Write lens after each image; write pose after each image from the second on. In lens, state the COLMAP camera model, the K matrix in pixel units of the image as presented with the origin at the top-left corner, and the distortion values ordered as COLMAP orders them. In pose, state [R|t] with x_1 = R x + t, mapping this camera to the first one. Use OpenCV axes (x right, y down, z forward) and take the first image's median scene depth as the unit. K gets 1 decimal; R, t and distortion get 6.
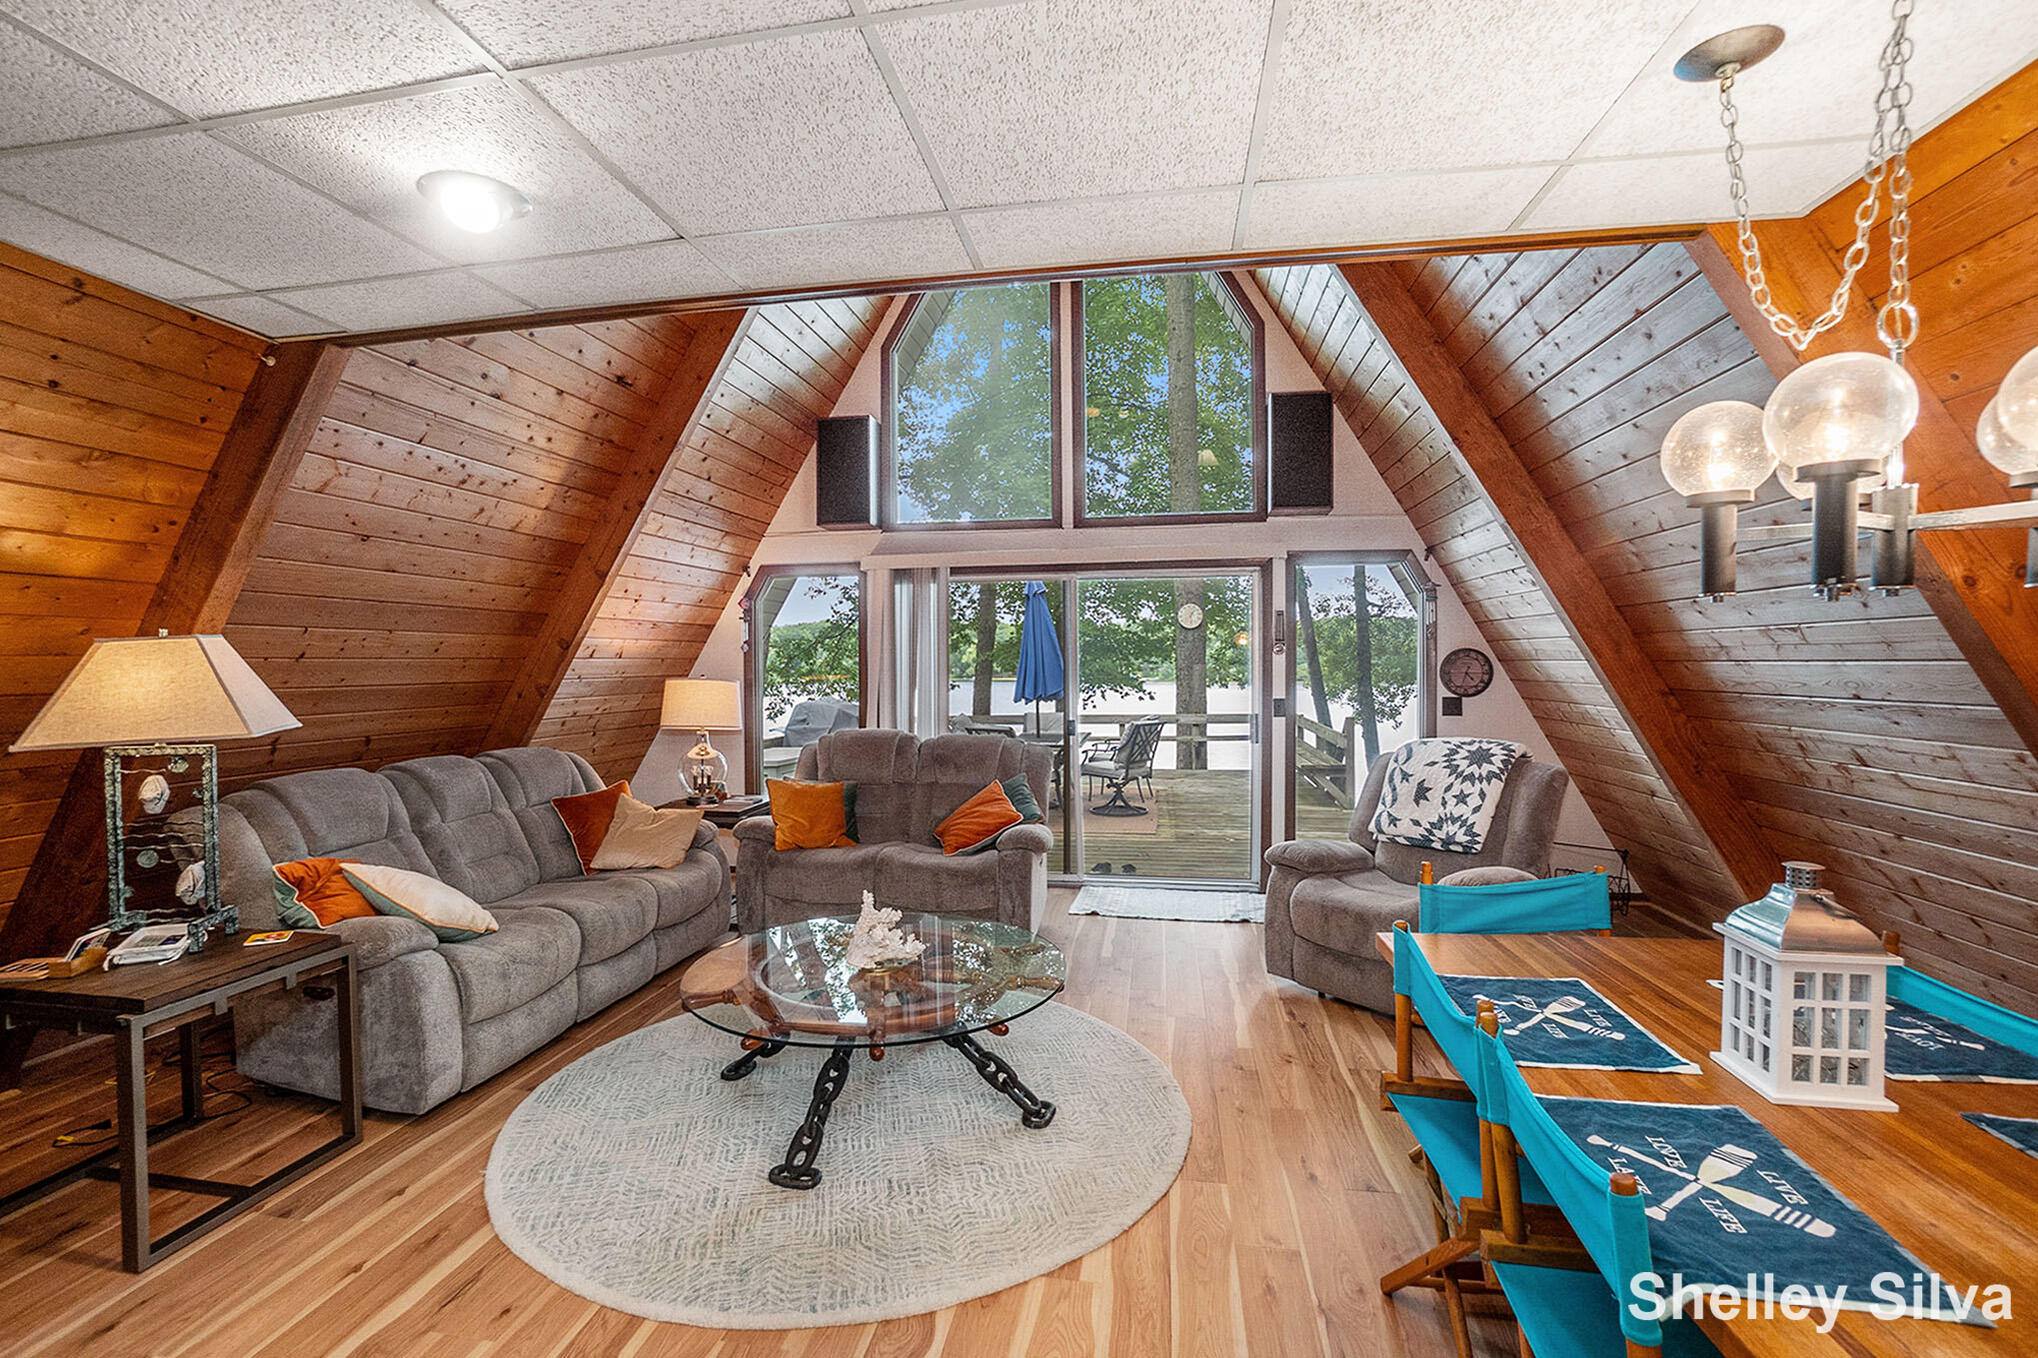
lens RADIAL K [[928.5, 0, 1009.6], [0, 928.5, 675.2], [0, 0, 1]] dist [-0.037763, 0.006014]
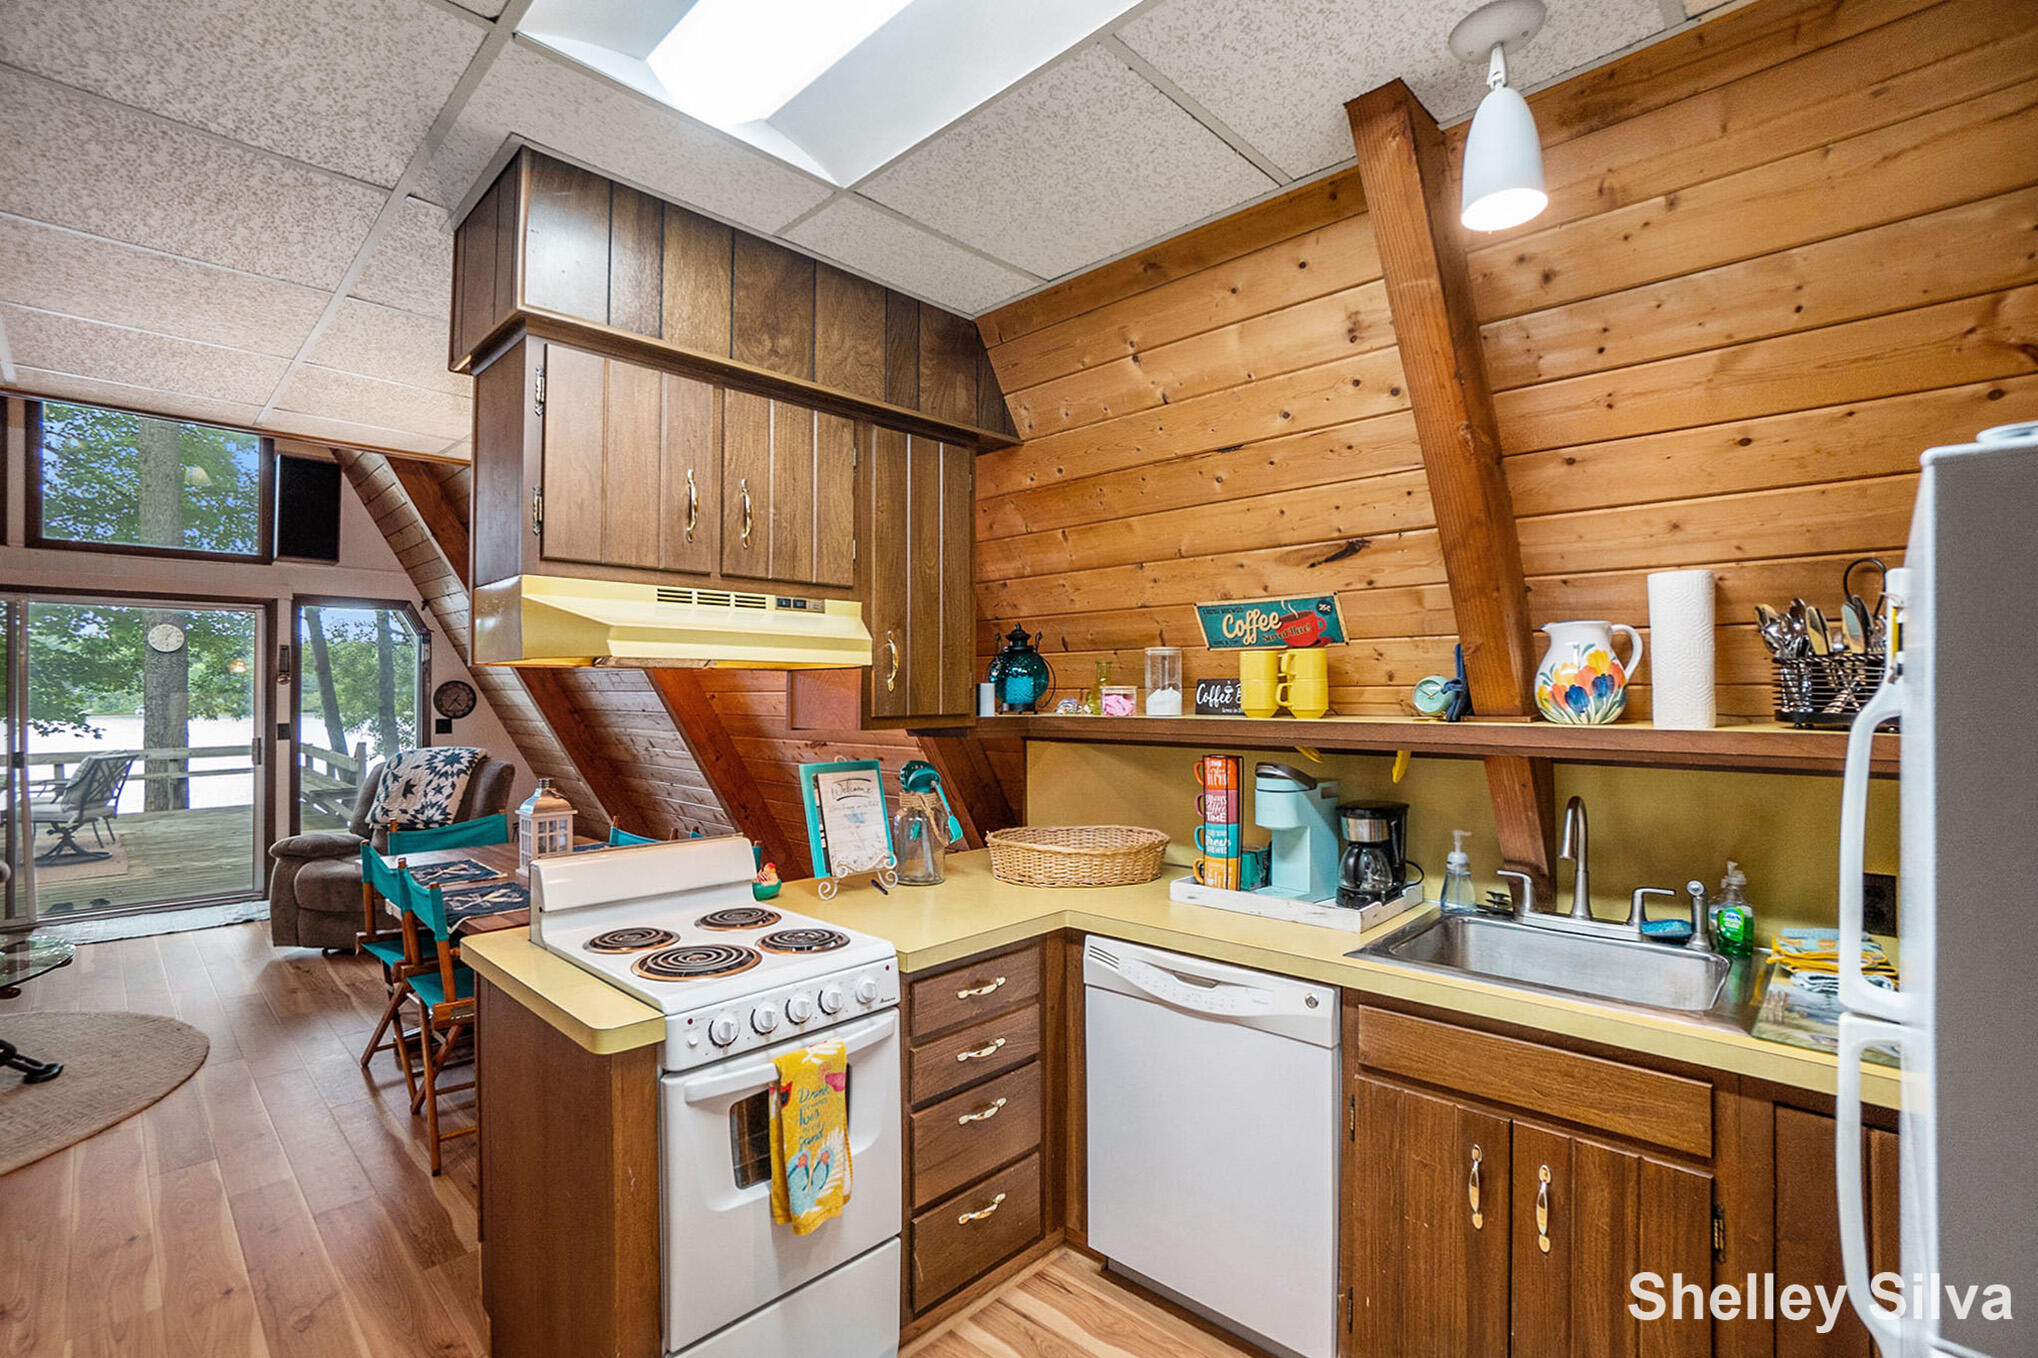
lens RADIAL K [[928.5, 0, 1002.6], [0, 928.5, 683.8], [0, 0, 1]] dist [-0.037763, 0.006014]
pose [[0.579740, 0.009437, 0.814747, -0.105239], [0.008079, 0.999817, -0.017329, 0.003190], [-0.814762, 0.016628, 0.579557, -0.364840]]
